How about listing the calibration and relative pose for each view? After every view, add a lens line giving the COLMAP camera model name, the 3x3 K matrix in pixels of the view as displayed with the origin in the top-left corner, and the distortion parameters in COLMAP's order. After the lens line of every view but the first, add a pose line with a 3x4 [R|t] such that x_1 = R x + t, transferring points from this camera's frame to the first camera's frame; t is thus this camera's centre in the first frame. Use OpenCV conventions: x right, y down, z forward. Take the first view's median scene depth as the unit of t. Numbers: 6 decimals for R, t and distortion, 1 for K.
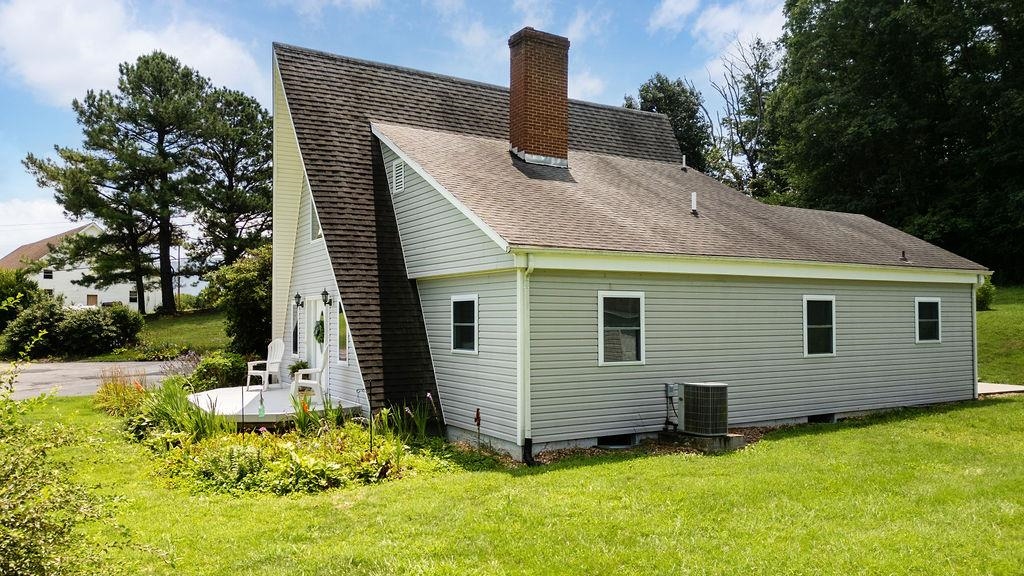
lens RADIAL K [[717.9, 0, 512.0], [0, 717.9, 288.0], [0, 0, 1]] dist [0.083877, -0.079343]
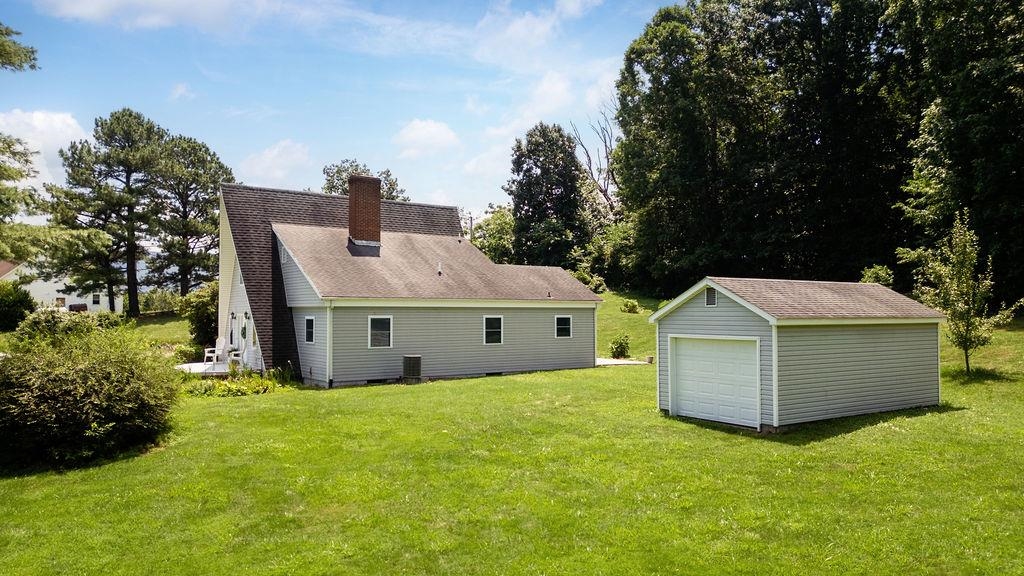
lens RADIAL K [[709.8, 0, 515.0], [0, 709.8, 293.1], [0, 0, 1]] dist [0.066014, -0.059952]
pose [[0.997393, 0.005396, 0.071953, 0.108487], [-0.006169, 0.999925, 0.010537, -0.023932], [-0.071891, -0.010954, 0.997352, -0.326561]]
